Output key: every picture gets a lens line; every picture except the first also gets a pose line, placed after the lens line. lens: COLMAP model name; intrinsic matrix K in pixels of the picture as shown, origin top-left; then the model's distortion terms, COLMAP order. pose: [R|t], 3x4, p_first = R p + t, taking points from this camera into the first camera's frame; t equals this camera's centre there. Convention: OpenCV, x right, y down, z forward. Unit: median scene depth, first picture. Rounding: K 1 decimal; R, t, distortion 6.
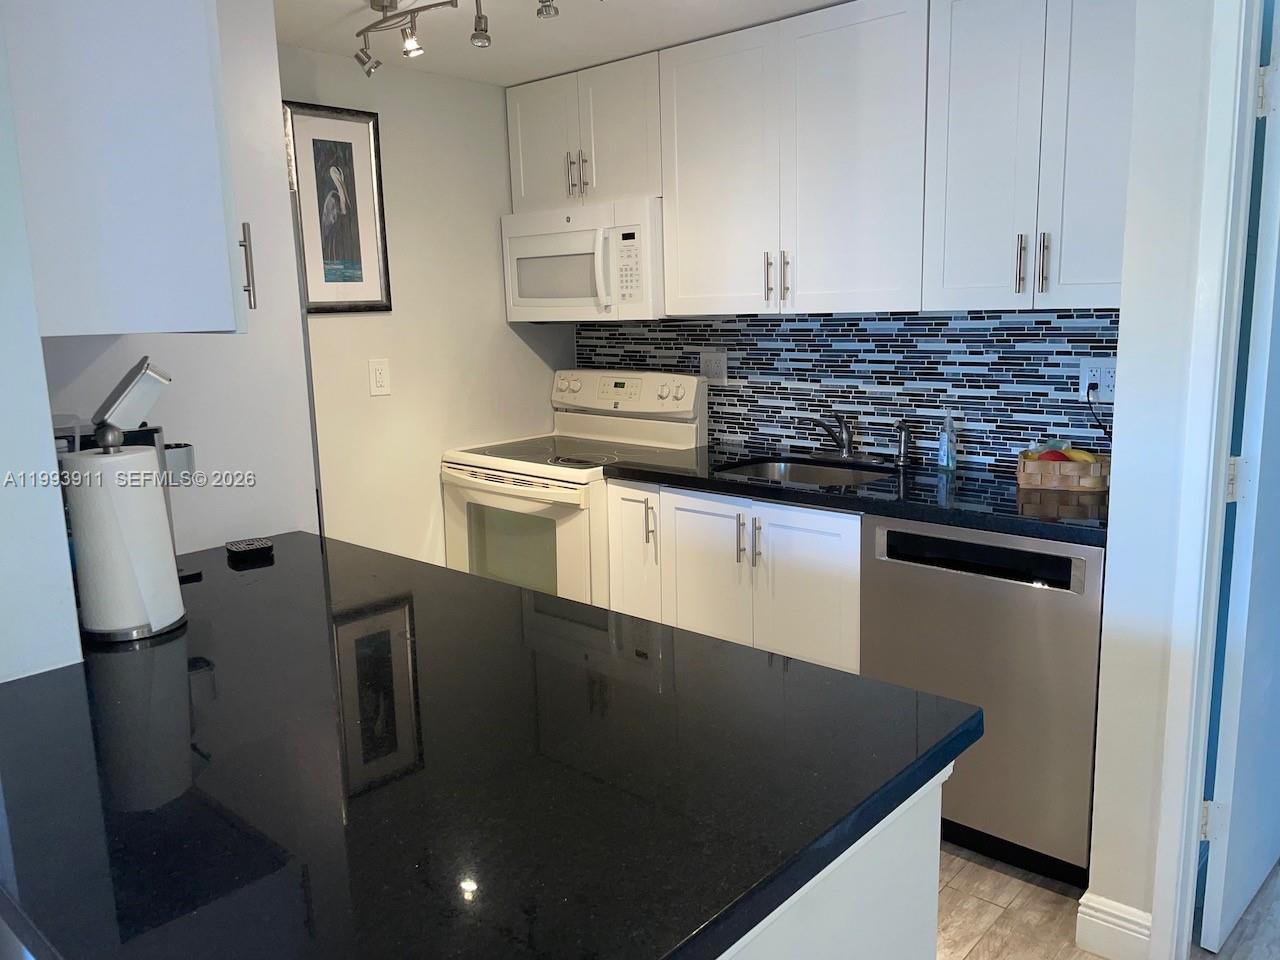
lens RADIAL K [[974.8, 0, 641.6], [0, 974.8, 479.5], [0, 0, 1]] dist [0.071357, -0.060406]
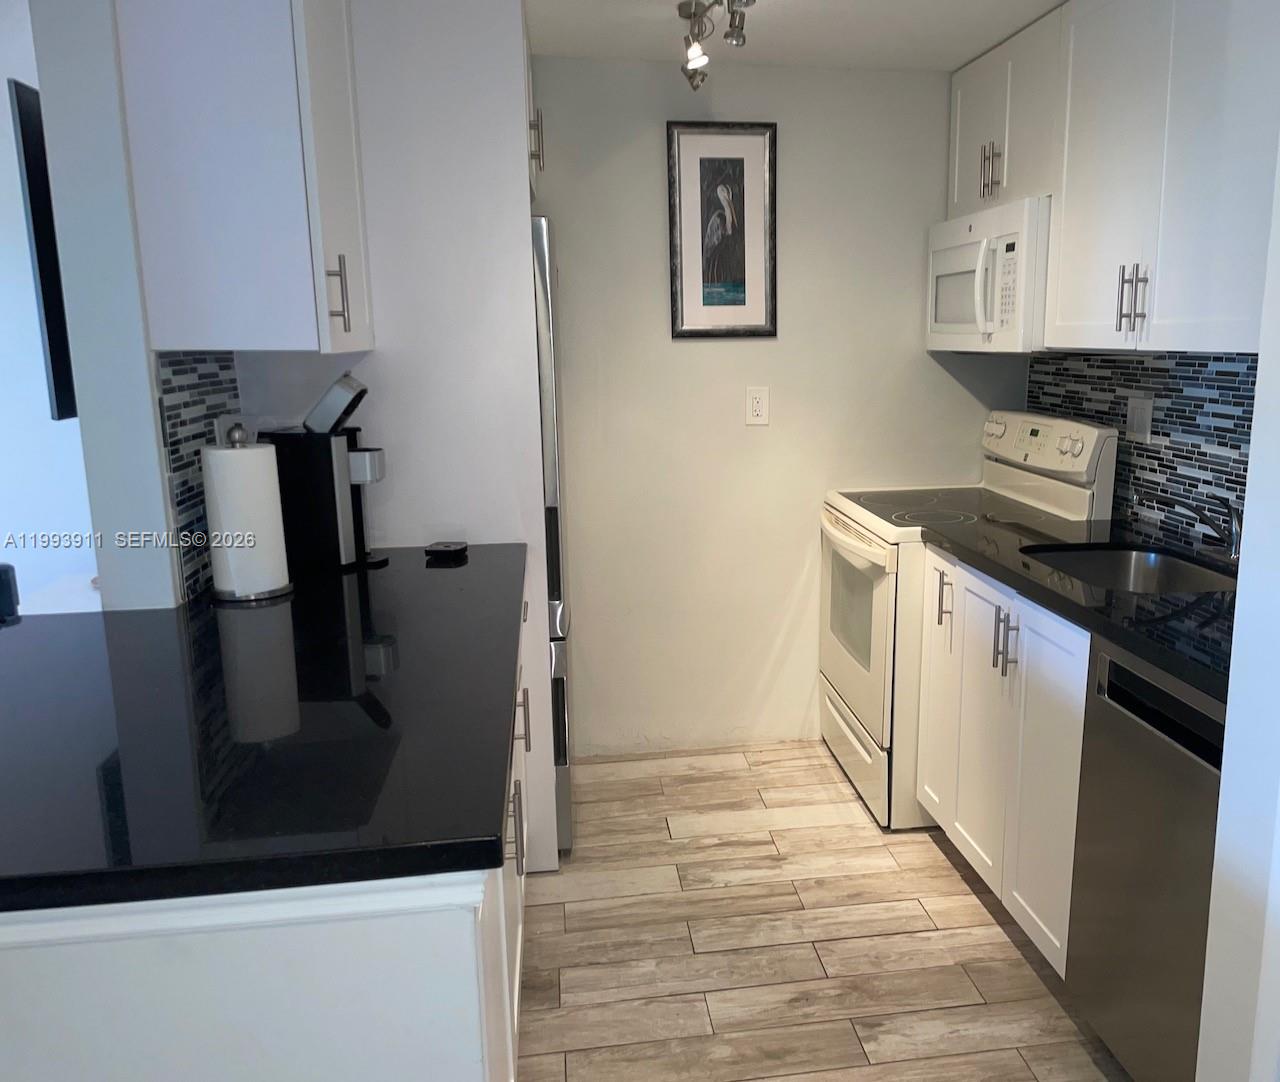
lens RADIAL K [[1099.2, 0, 730.7], [0, 1099.2, 567.3], [0, 0, 1]] dist [0.074502, -0.032971]
pose [[0.775874, 0.151901, -0.612328, 0.390845], [-0.125548, 0.988344, 0.086100, -0.037305], [0.618269, 0.010074, 0.785902, 0.139170]]
